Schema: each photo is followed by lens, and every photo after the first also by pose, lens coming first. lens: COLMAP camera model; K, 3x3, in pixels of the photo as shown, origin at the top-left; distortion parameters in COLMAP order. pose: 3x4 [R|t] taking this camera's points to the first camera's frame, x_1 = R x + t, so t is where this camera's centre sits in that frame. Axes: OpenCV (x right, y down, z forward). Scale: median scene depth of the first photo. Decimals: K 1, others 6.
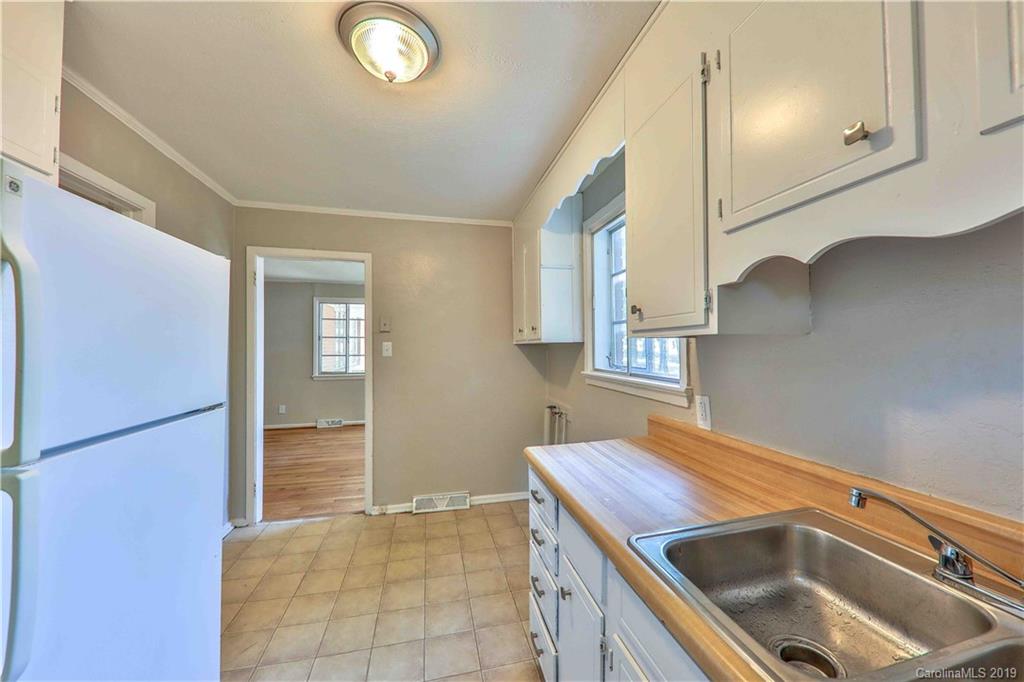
lens RADIAL K [[373.6, 0, 512.0], [0, 373.6, 341.0], [0, 0, 1]] dist [0.007459, -0.000203]
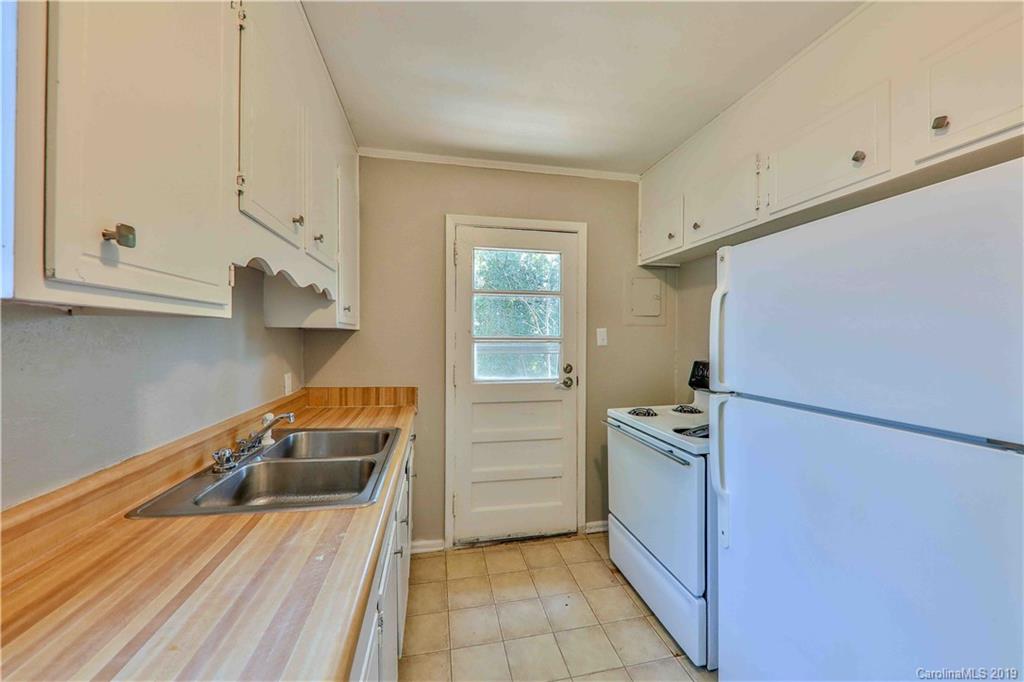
lens RADIAL K [[373.6, 0, 512.0], [0, 373.6, 341.0], [0, 0, 1]] dist [0.007459, -0.000203]
pose [[-0.999898, -0.001519, 0.014228, -0.106684], [-0.001649, 0.999957, -0.009138, 0.037171], [-0.014213, -0.009161, -0.999857, 1.717376]]
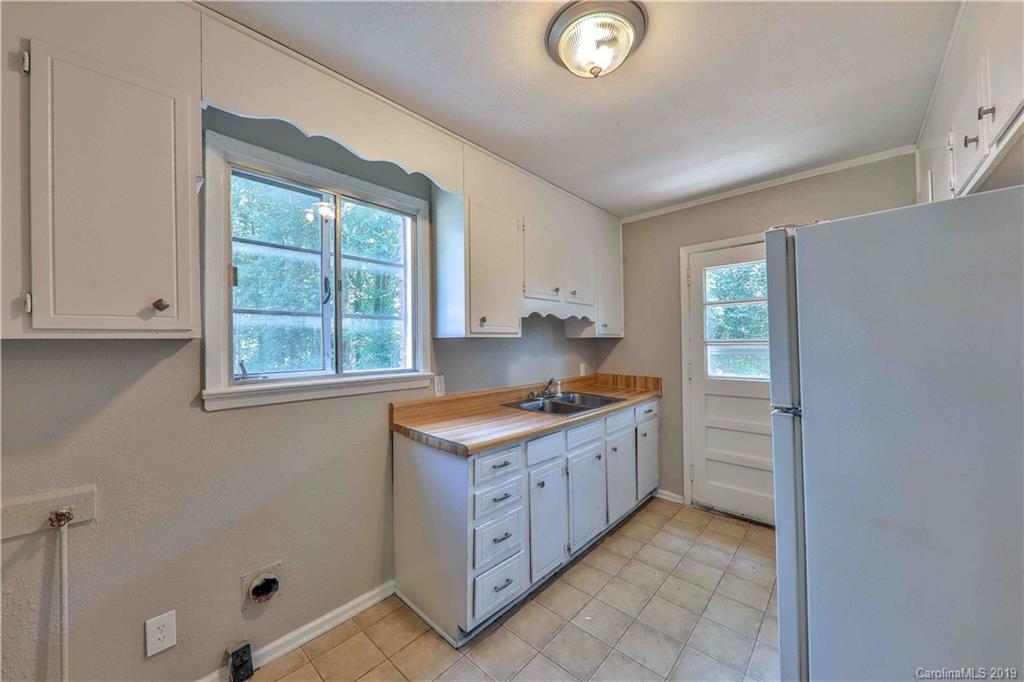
lens RADIAL K [[373.6, 0, 512.0], [0, 373.6, 341.0], [0, 0, 1]] dist [0.007459, -0.000203]
pose [[-0.567569, 0.014614, 0.823196, -1.284746], [0.000218, 0.999845, -0.017600, 0.042421], [-0.823326, -0.009809, -0.567484, 2.222943]]
